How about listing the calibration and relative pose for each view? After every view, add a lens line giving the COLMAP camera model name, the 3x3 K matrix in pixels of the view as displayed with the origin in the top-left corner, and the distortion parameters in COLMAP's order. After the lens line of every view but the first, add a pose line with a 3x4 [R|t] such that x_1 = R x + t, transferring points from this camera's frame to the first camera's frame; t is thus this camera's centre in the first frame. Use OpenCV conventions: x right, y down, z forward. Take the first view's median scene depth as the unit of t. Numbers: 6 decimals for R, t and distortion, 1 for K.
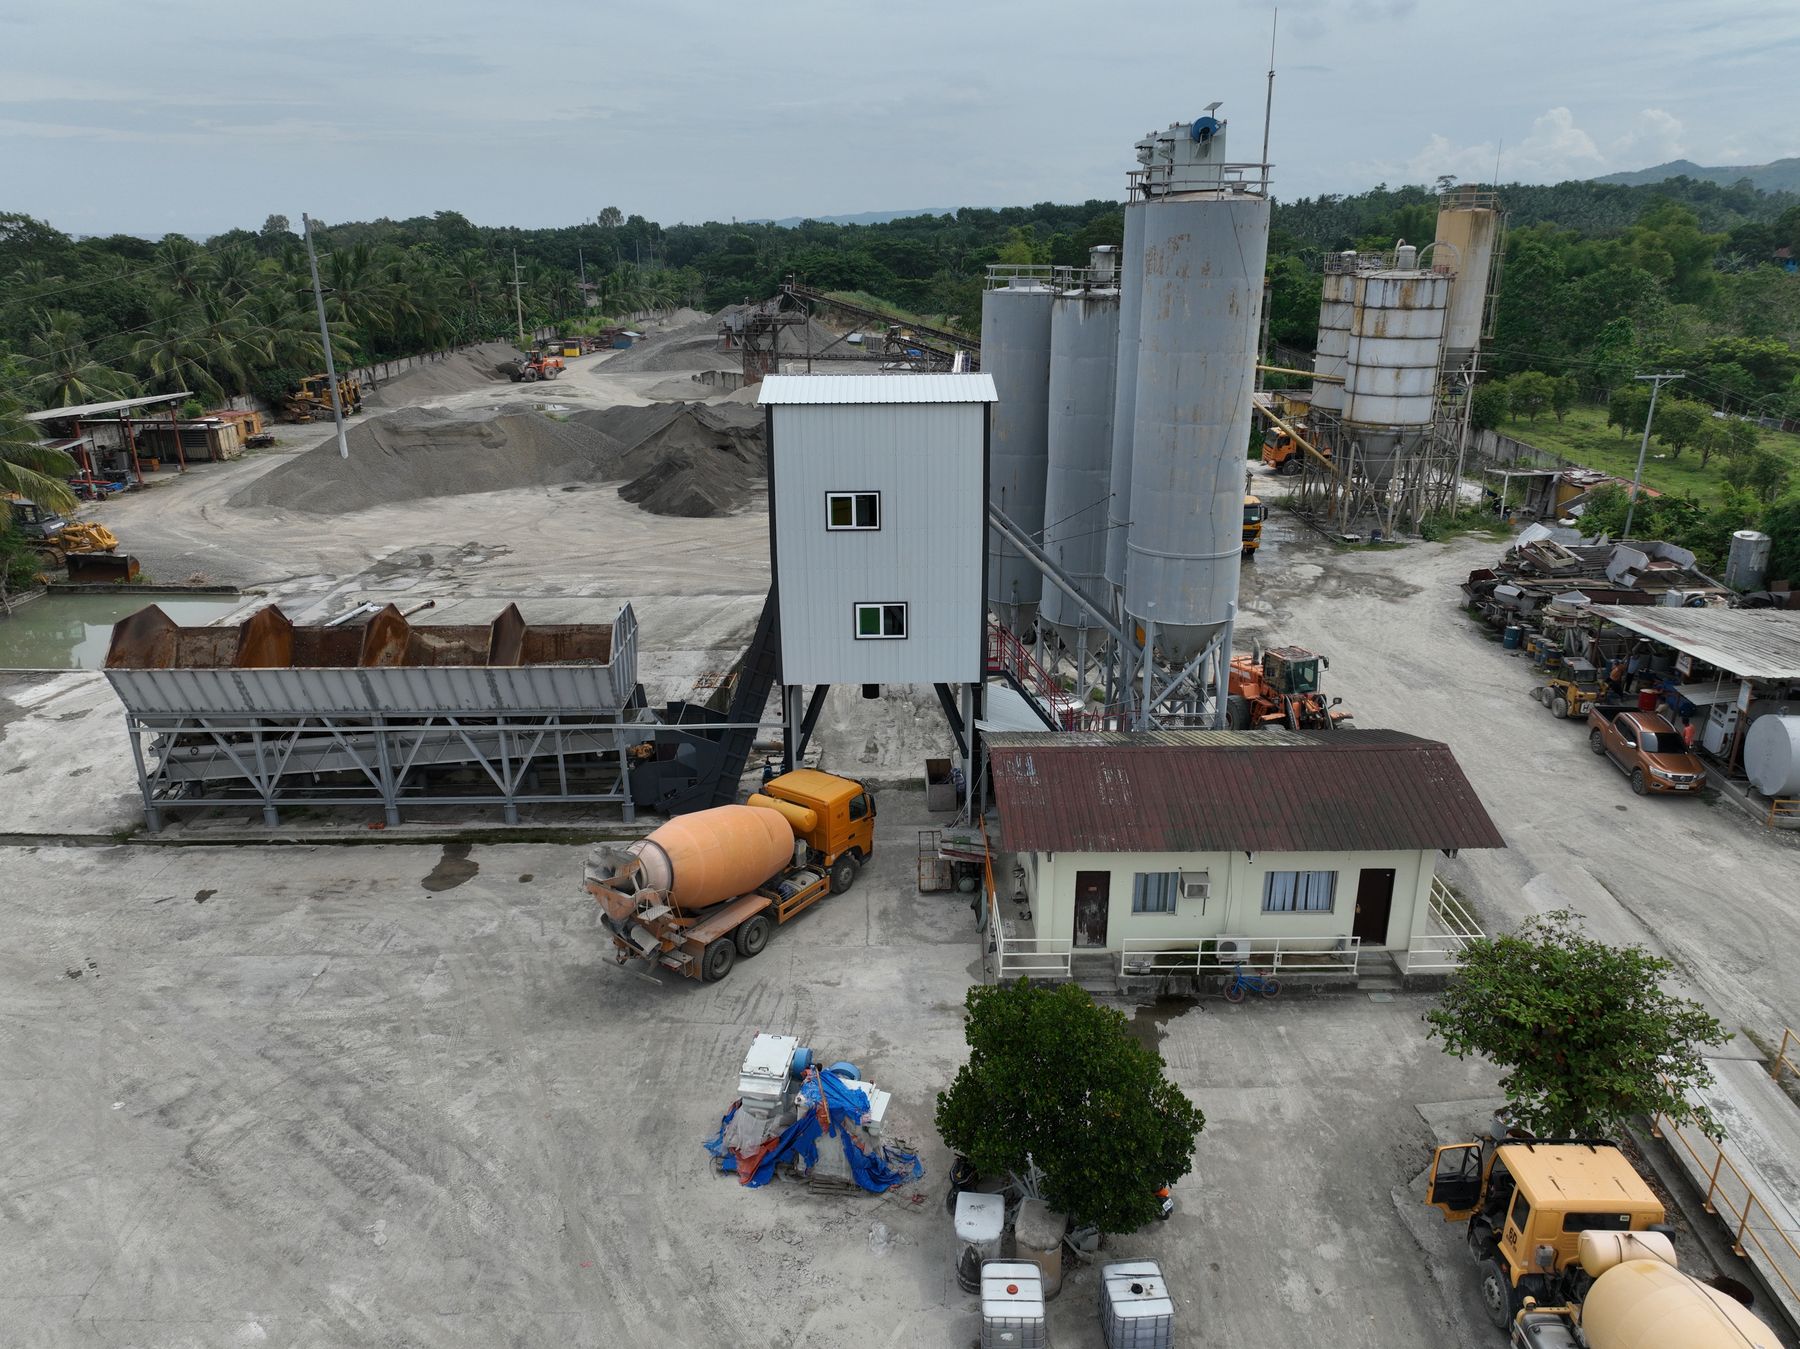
lens RADIAL K [[1268.8, 0, 897.3], [0, 1268.8, 670.3], [0, 0, 1]] dist [0.002713, 0.013826]
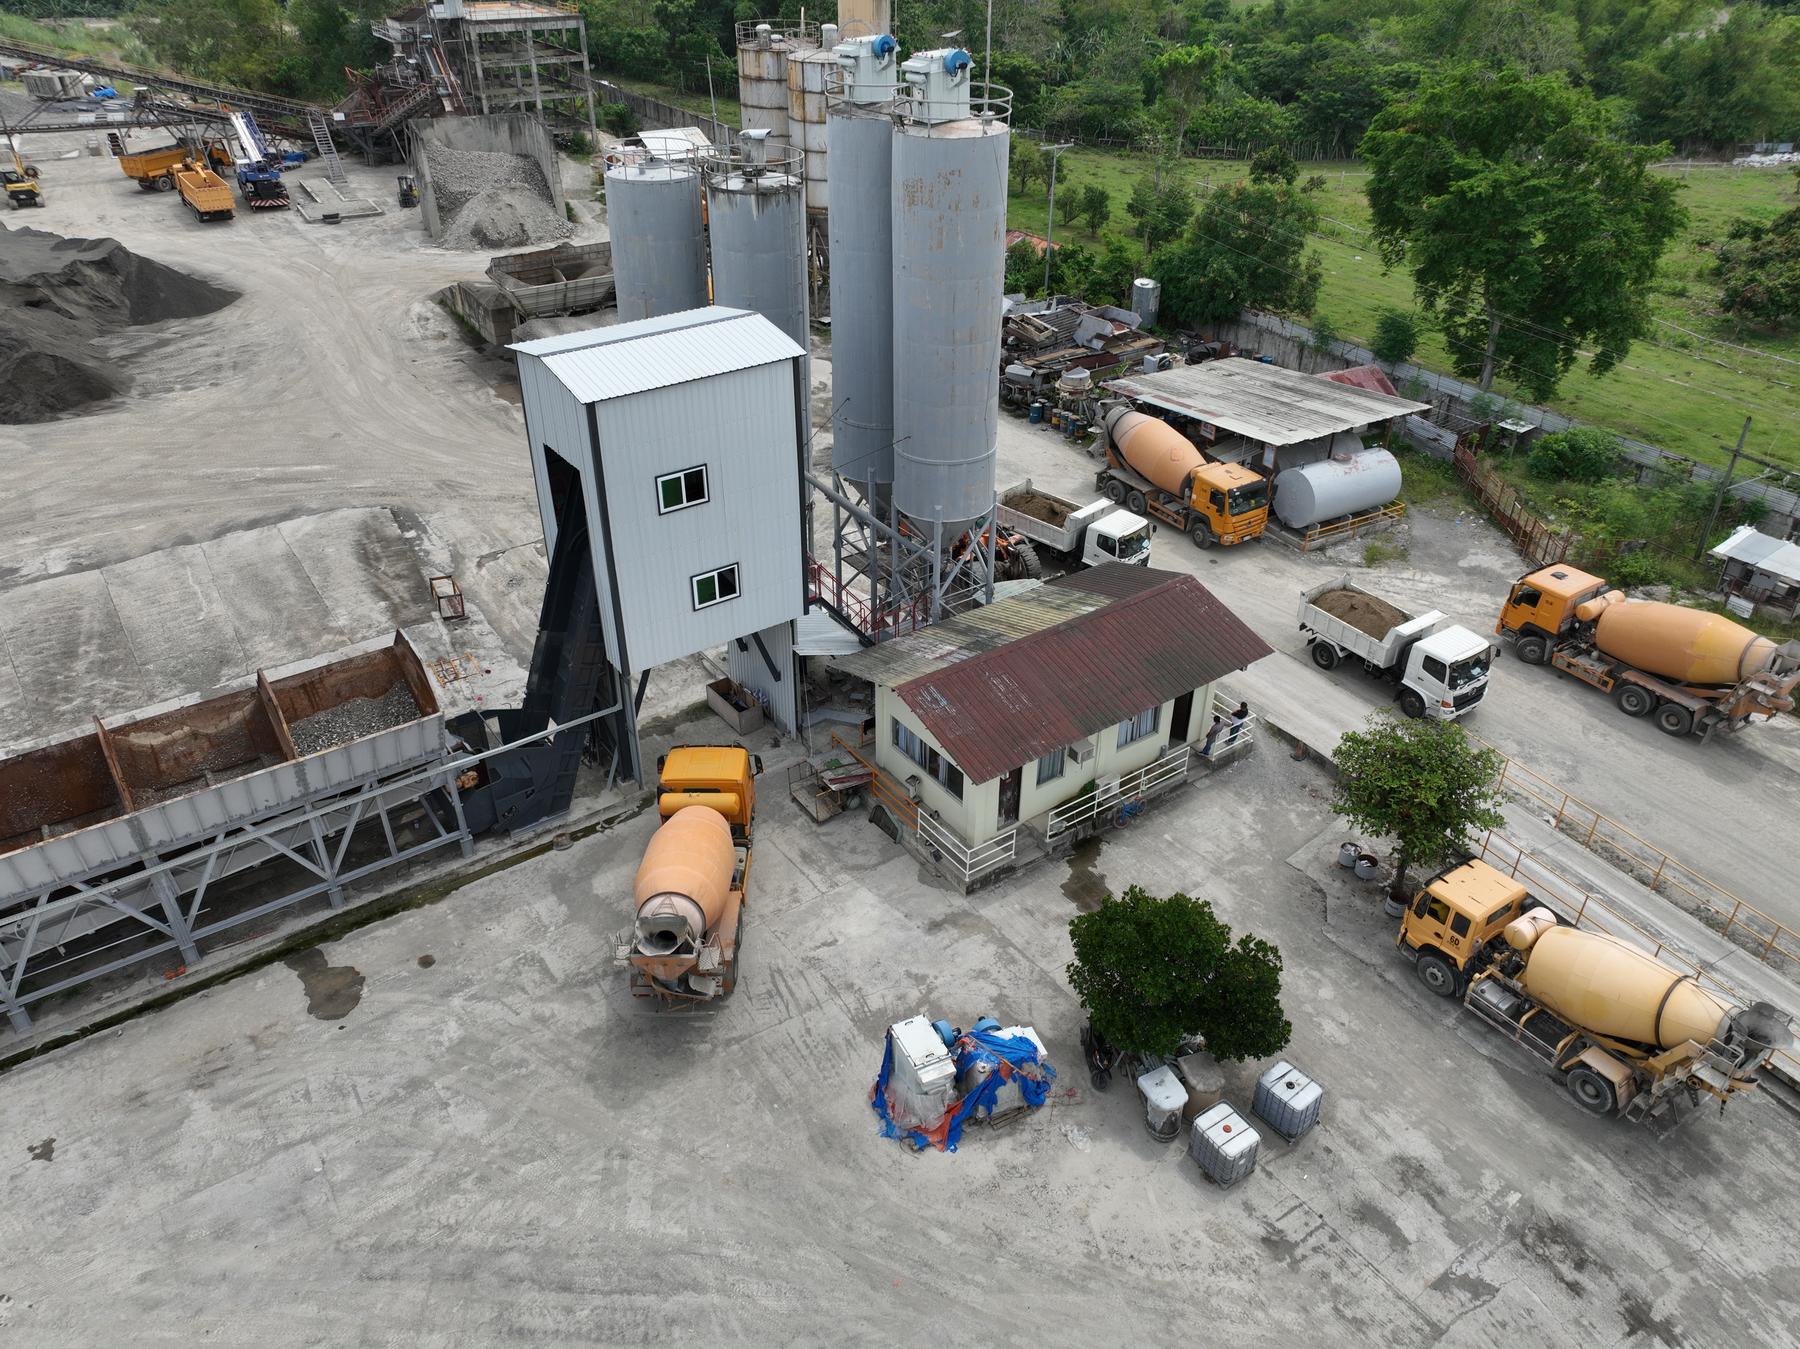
lens RADIAL K [[1268.8, 0, 896.9], [0, 1268.8, 674.4], [0, 0, 1]] dist [0.002713, 0.013826]
pose [[0.819401, -0.303026, 0.486578, -0.380122], [0.180164, 0.941976, 0.283237, -0.218119], [-0.544172, -0.144421, 0.826450, 0.086852]]
